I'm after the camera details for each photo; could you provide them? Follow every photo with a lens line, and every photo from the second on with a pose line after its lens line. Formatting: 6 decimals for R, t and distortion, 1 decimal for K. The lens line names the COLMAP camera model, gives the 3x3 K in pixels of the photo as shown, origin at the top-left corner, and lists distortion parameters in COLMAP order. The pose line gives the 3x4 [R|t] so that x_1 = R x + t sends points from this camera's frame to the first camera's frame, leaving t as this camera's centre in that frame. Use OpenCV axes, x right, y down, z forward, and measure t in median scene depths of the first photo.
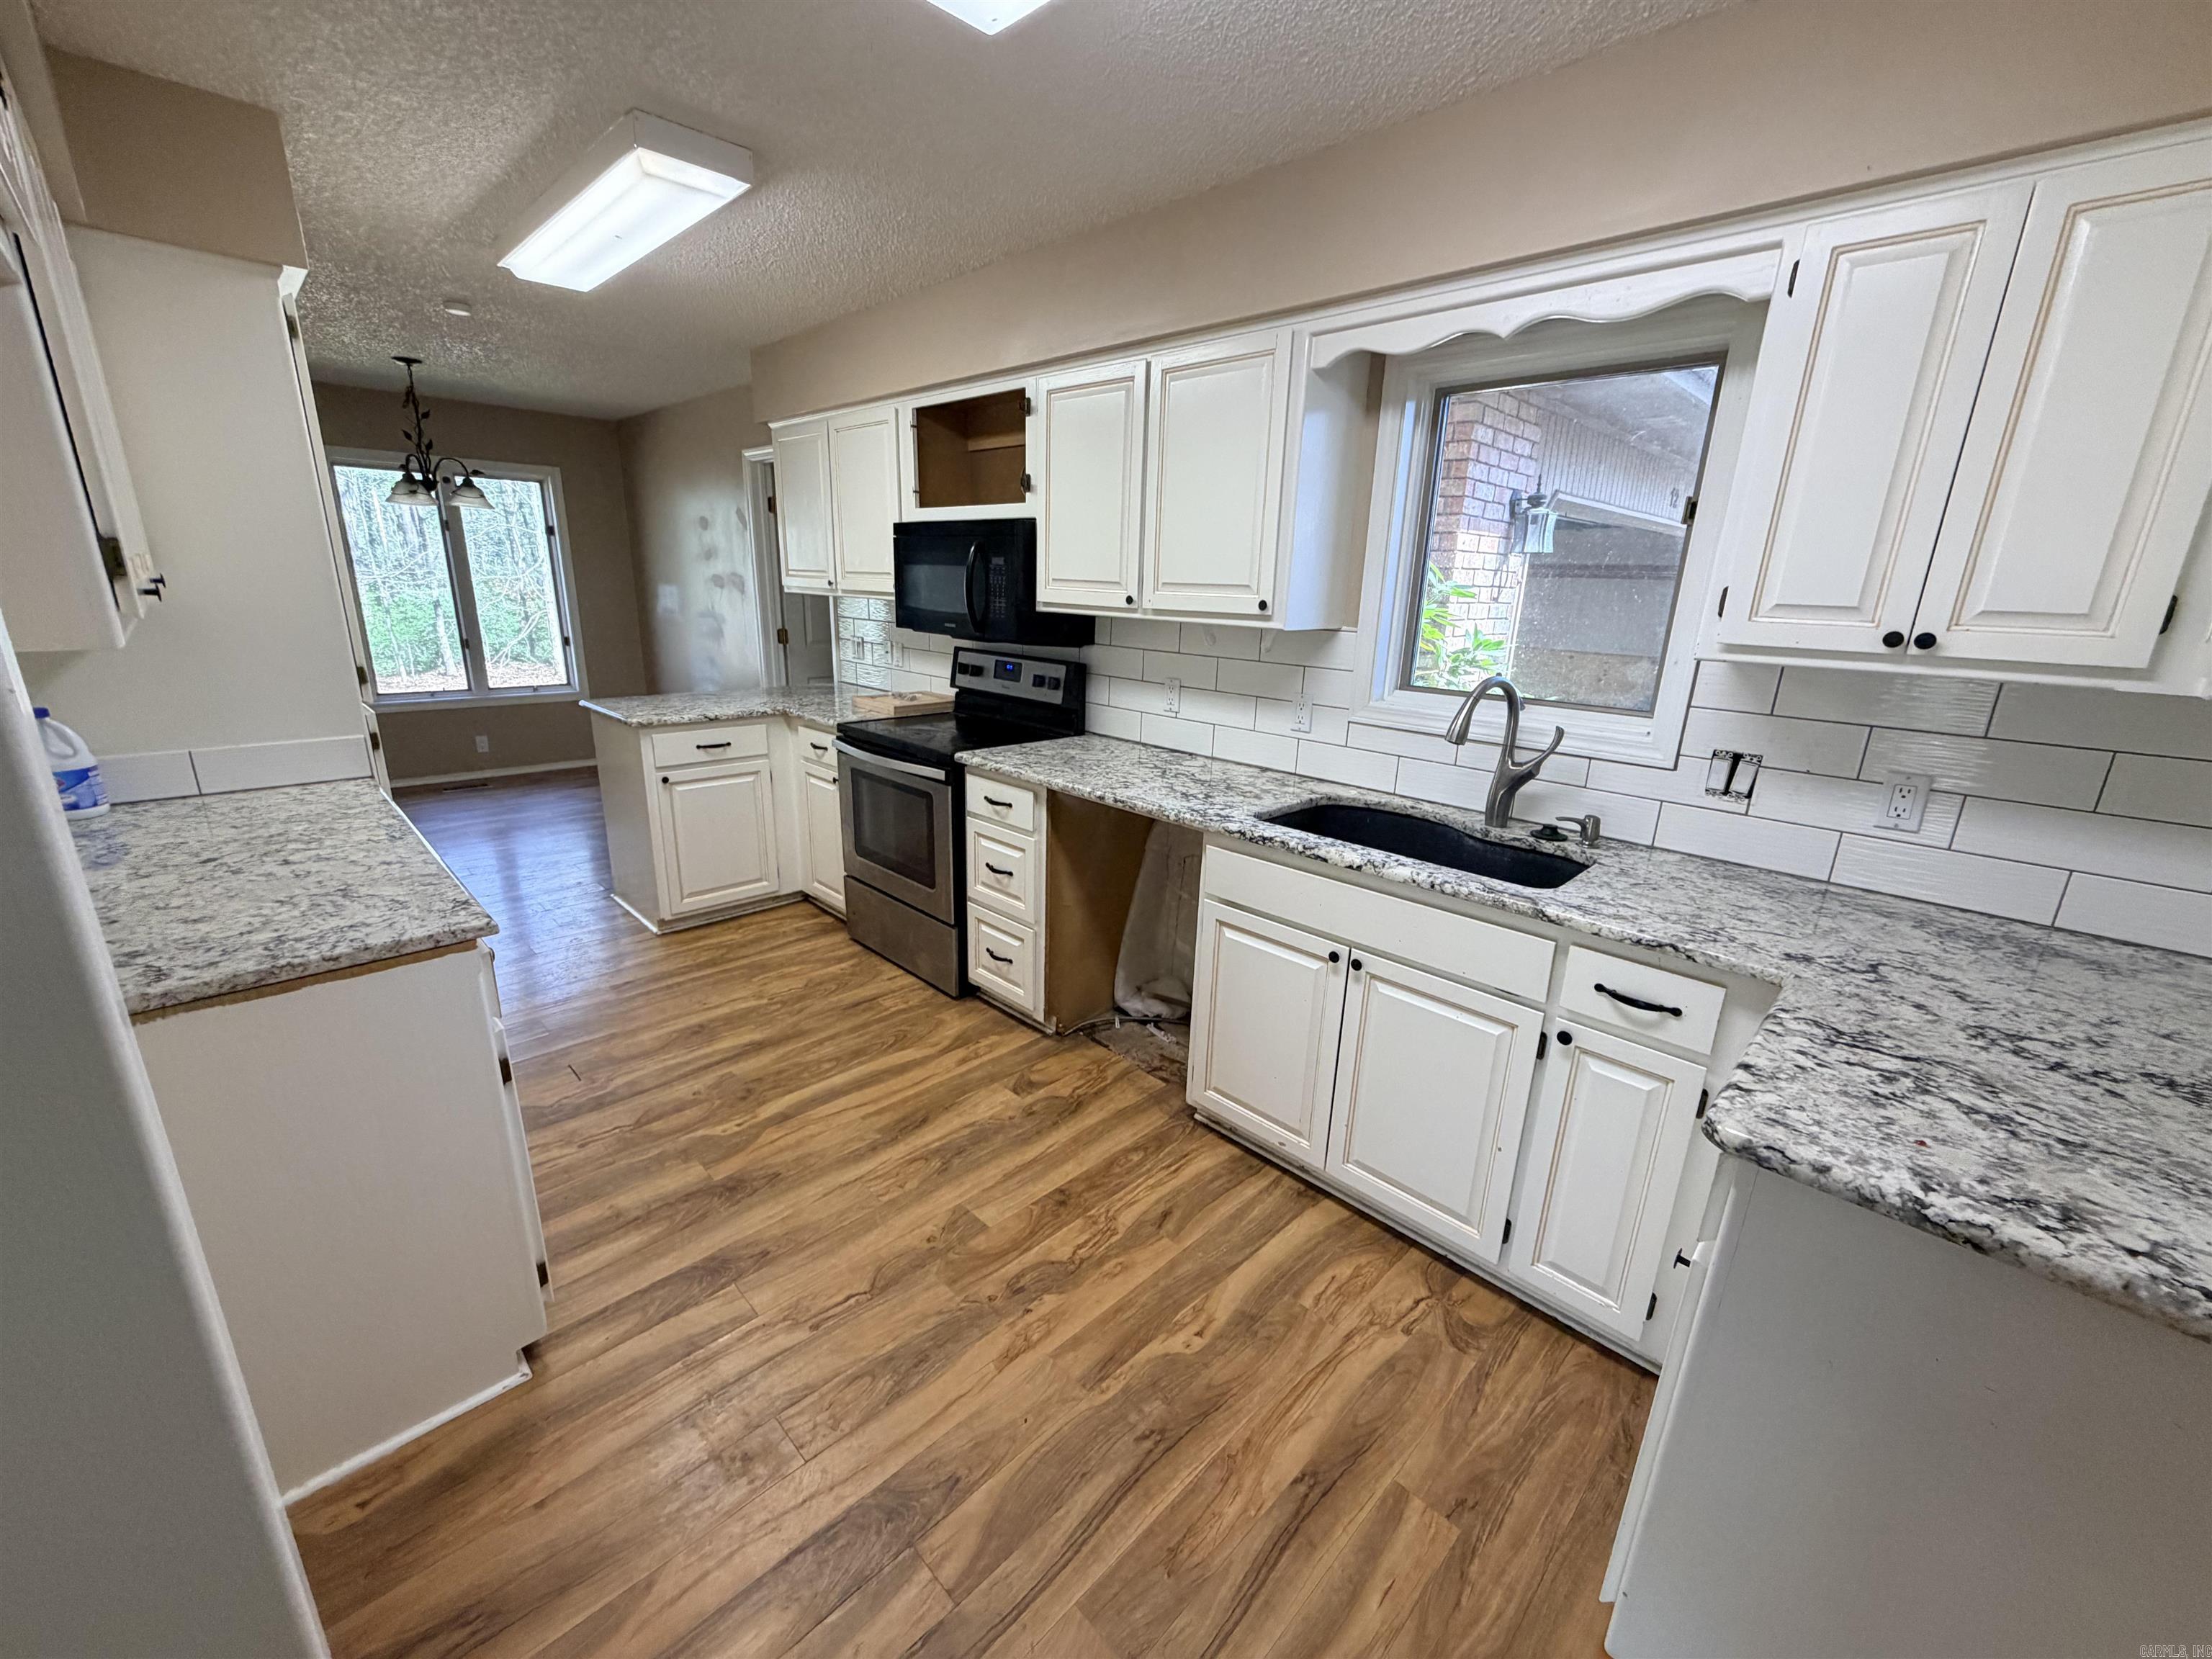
lens RADIAL K [[881.5, 0, 1099.3], [0, 881.5, 831.8], [0, 0, 1]] dist [0.001315, -0.000047]
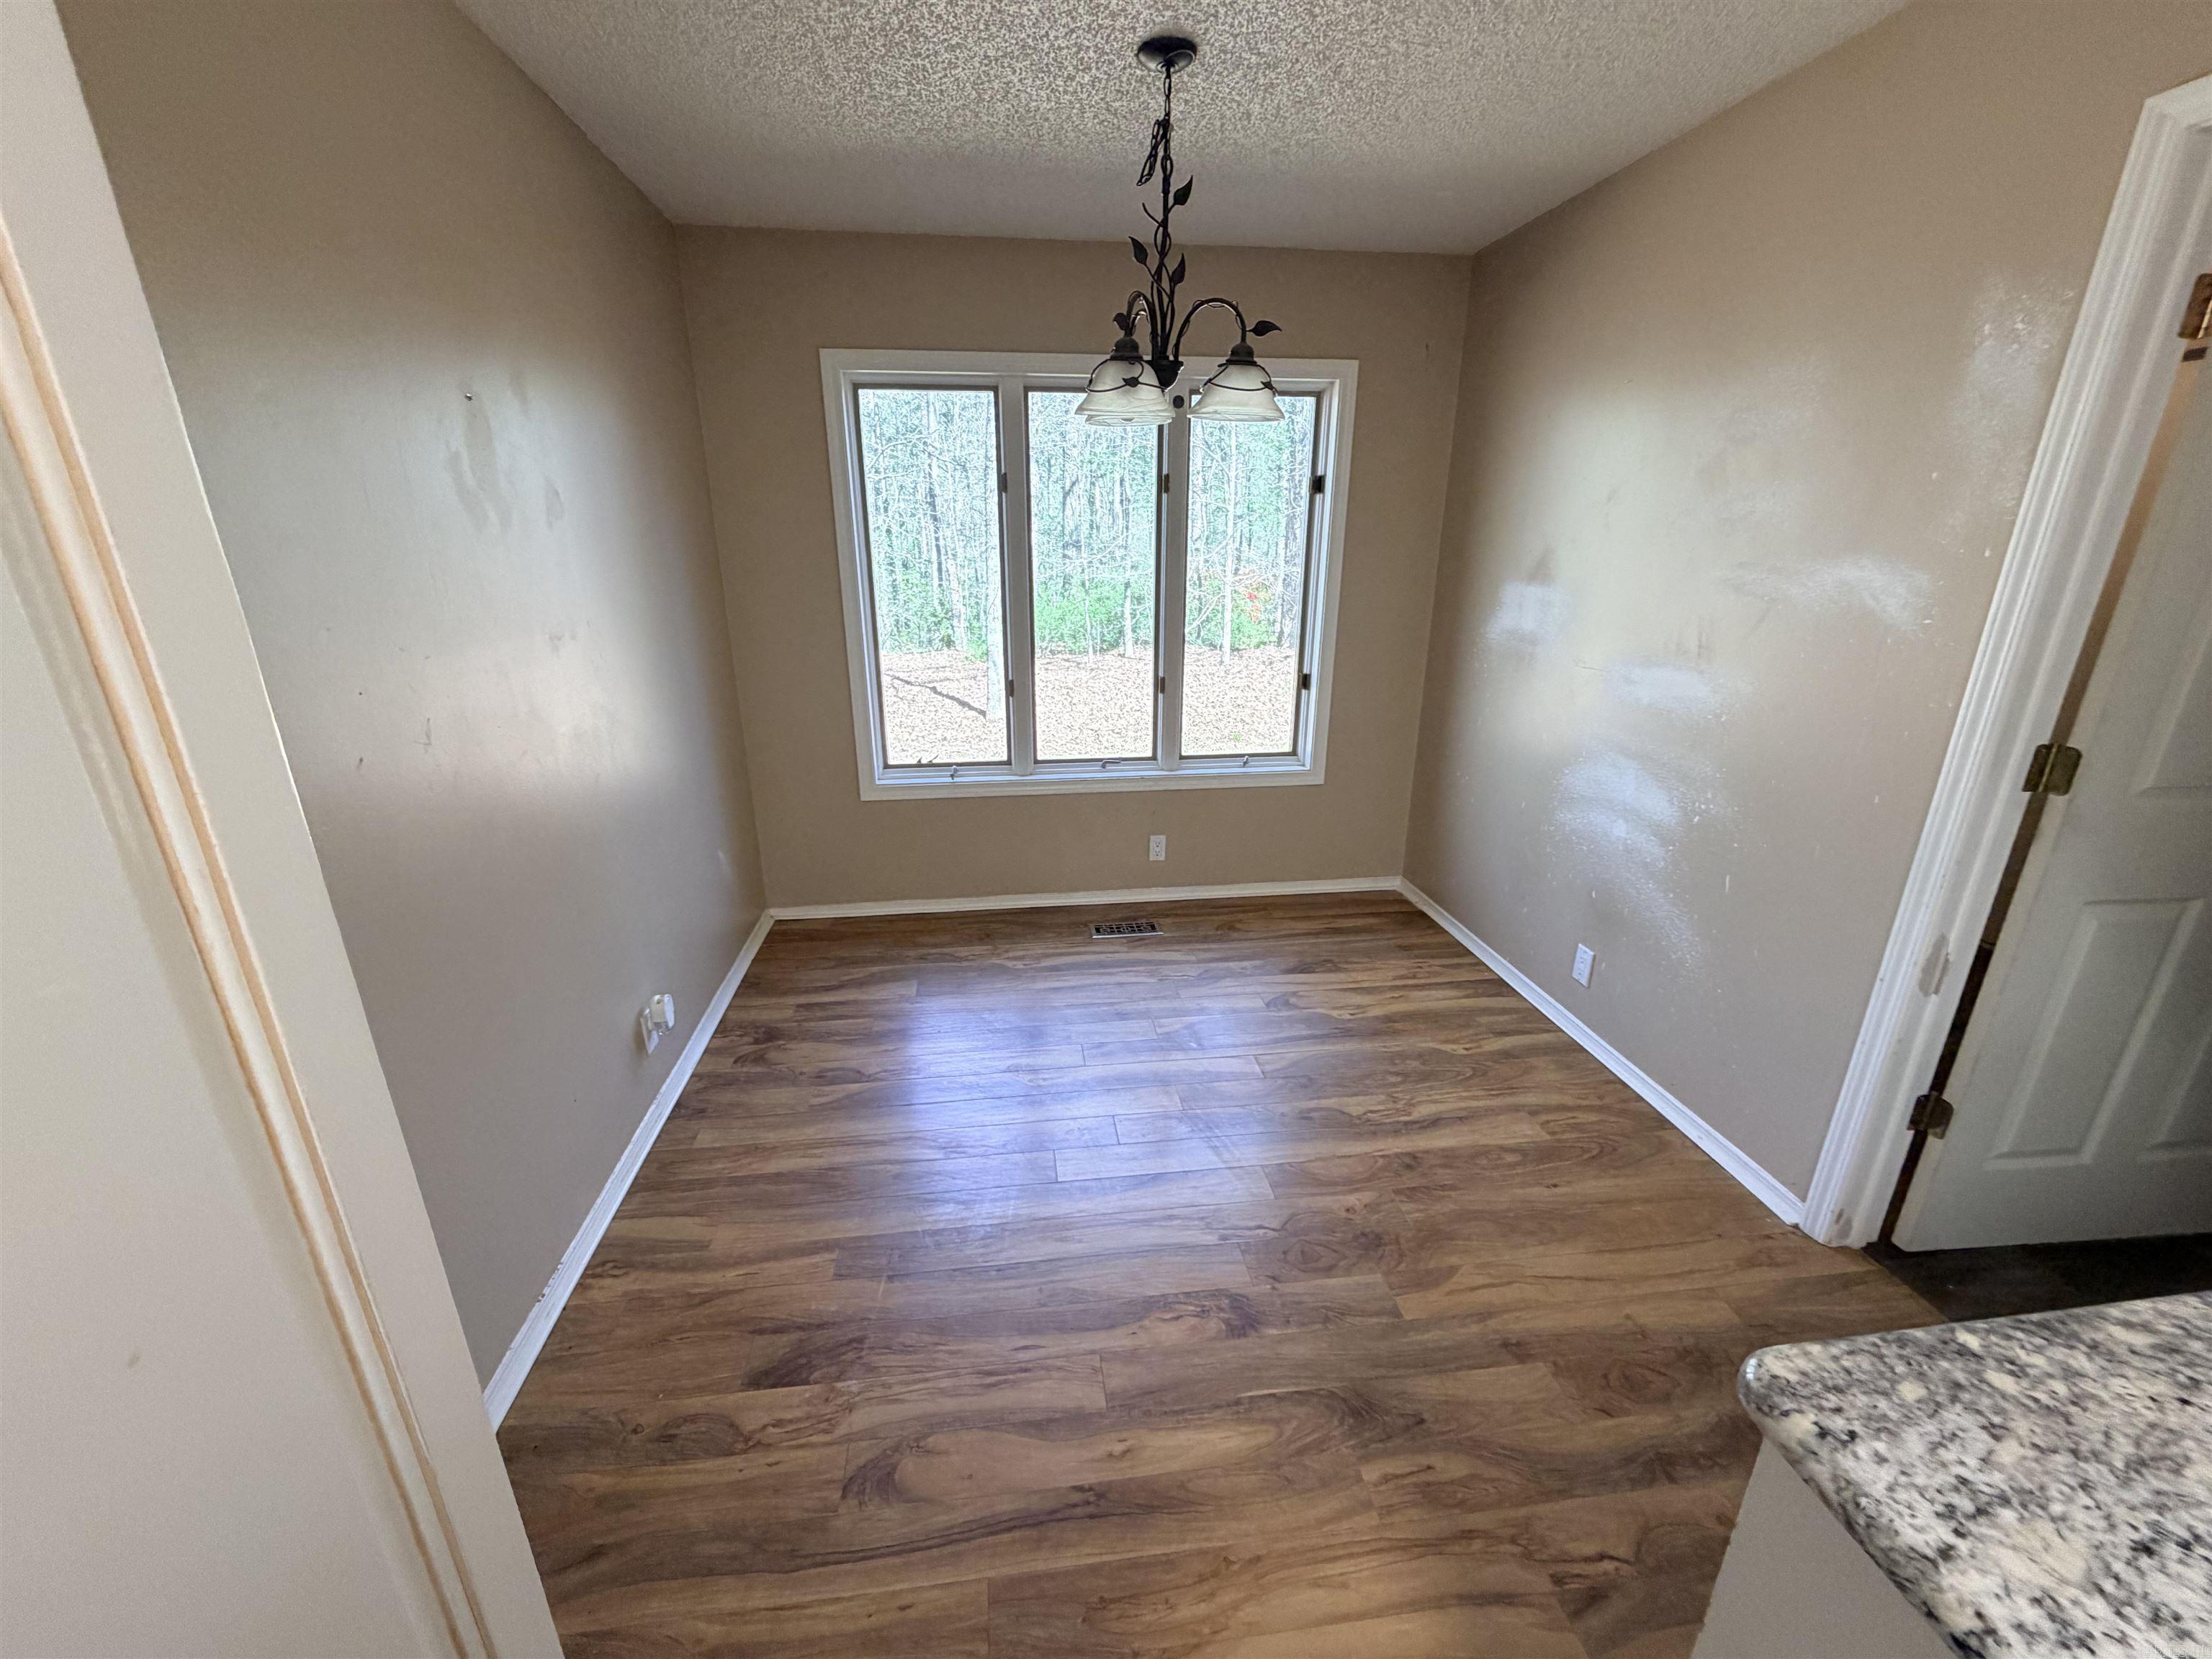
lens RADIAL K [[881.5, 0, 1099.3], [0, 881.5, 831.8], [0, 0, 1]] dist [0.001315, -0.000047]
pose [[0.791314, 0.165997, -0.588445, -0.939657], [-0.146857, 0.985867, 0.080622, -0.383902], [0.593511, 0.022620, 0.804508, 1.219127]]
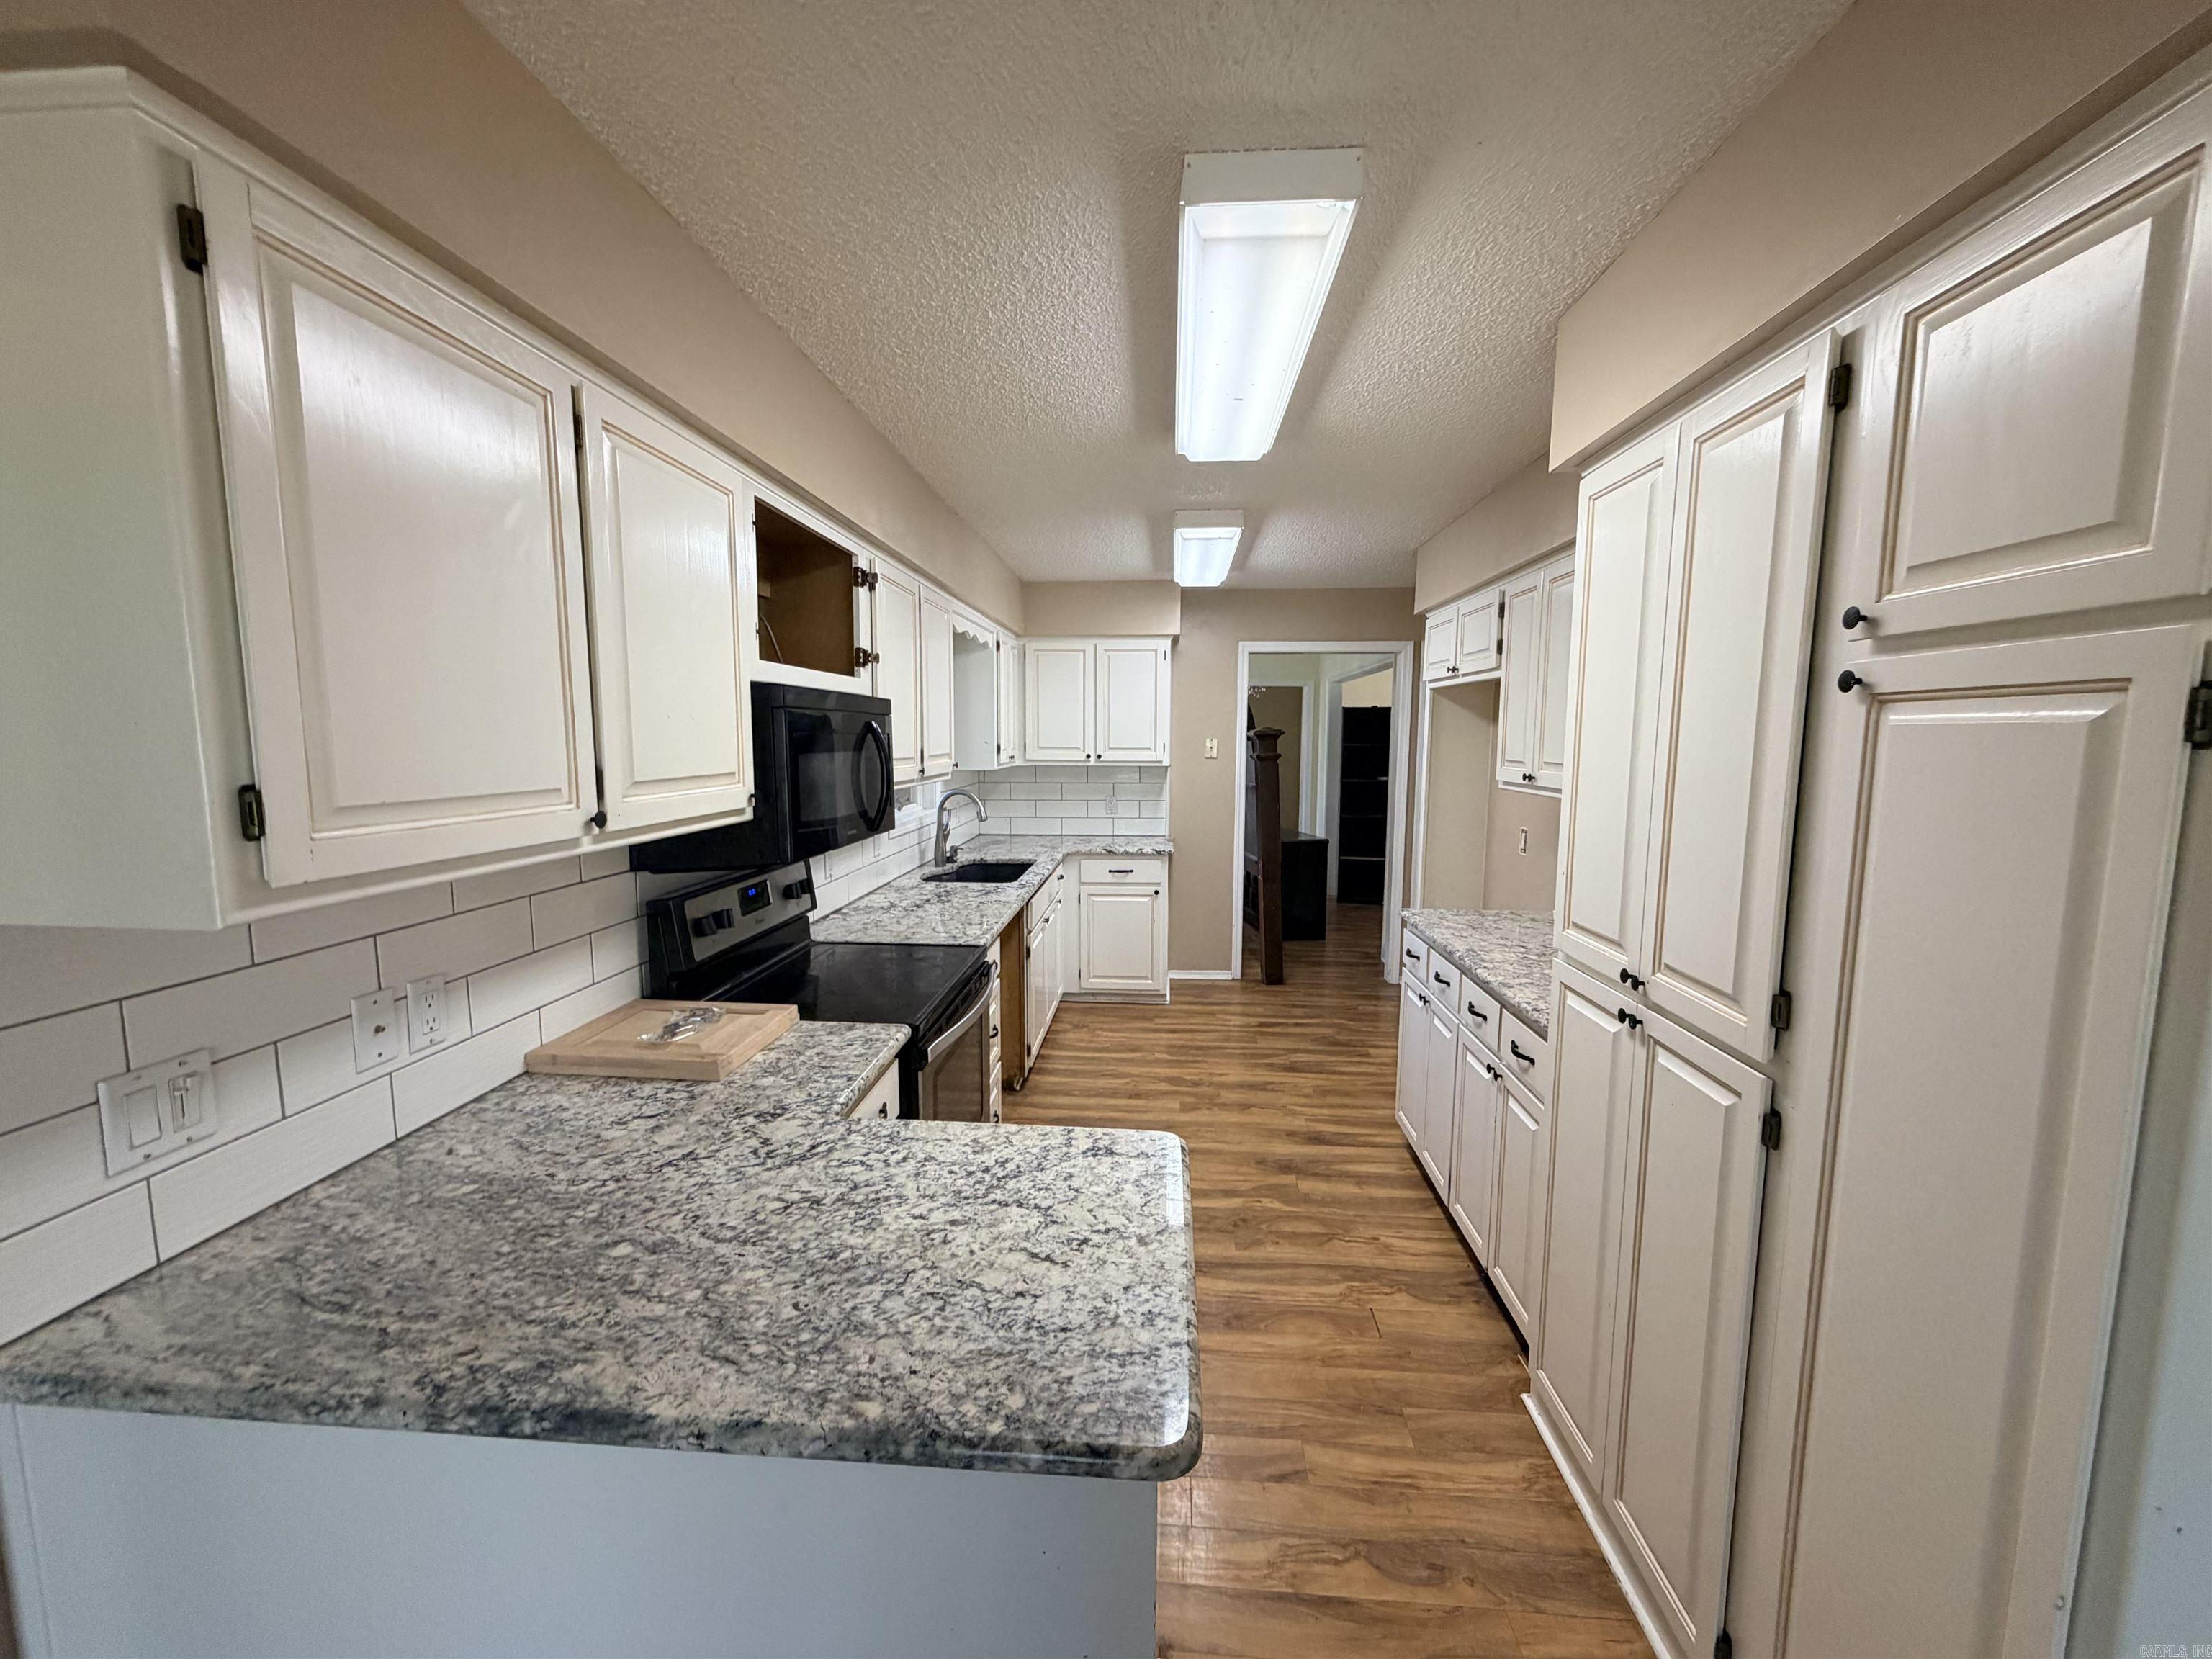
lens RADIAL K [[881.5, 0, 1099.3], [0, 881.5, 831.8], [0, 0, 1]] dist [0.001315, -0.000047]
pose [[-0.650163, -0.115697, 0.750934, -1.114817], [0.191094, 0.931669, 0.308993, -0.556224], [-0.735371, 0.344394, -0.583628, 1.693289]]
